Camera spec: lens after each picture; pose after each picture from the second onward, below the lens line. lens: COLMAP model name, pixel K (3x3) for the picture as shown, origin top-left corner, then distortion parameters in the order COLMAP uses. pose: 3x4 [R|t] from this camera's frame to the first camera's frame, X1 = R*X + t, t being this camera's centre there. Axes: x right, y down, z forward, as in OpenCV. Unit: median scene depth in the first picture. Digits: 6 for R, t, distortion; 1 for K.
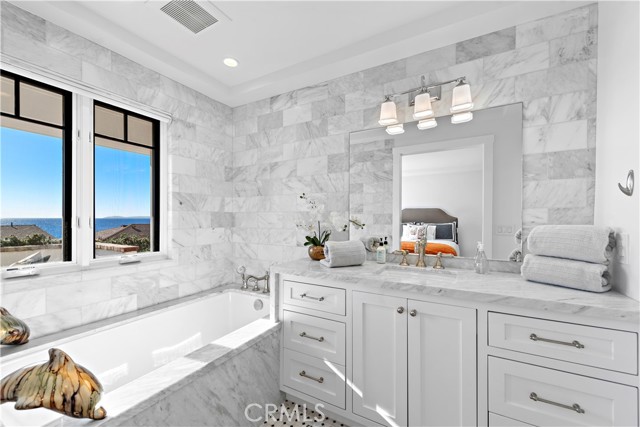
lens RADIAL K [[250.7, 0, 321.1], [0, 250.7, 221.6], [0, 0, 1]] dist [0.003562, -0.000385]
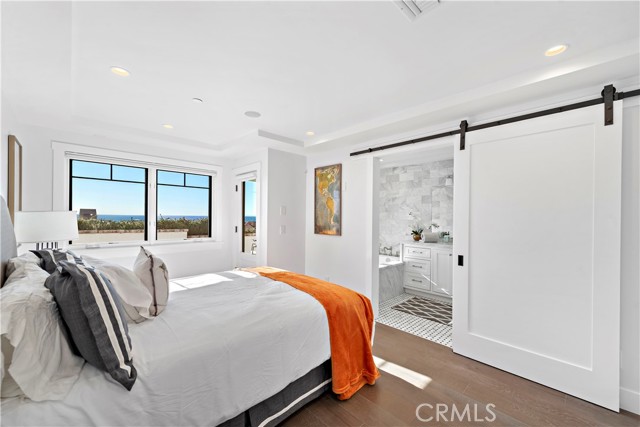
lens RADIAL K [[250.7, 0, 320.9], [0, 250.7, 216.9], [0, 0, 1]] dist [0.003562, -0.000385]
pose [[0.958005, 0.009400, -0.286599, -0.202091], [-0.014213, 0.999791, -0.014716, -0.024228], [0.286400, 0.018171, 0.957938, -1.501785]]
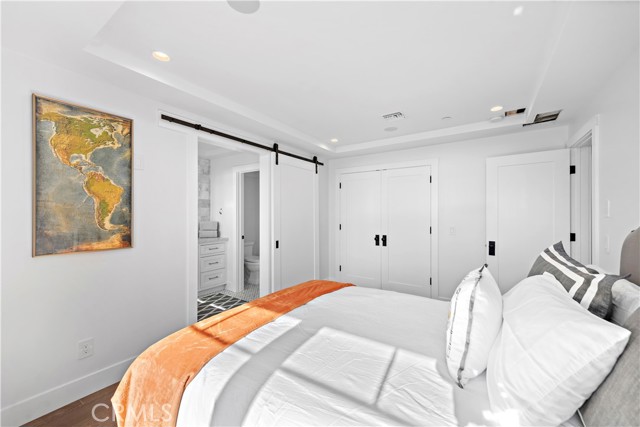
lens RADIAL K [[250.7, 0, 320.8], [0, 250.7, 213.2], [0, 0, 1]] dist [0.003562, -0.000385]
pose [[0.084729, 0.001563, 0.996403, -1.549467], [0.014664, 0.999889, -0.002815, -0.042741], [-0.996296, 0.014850, 0.084696, -0.579797]]
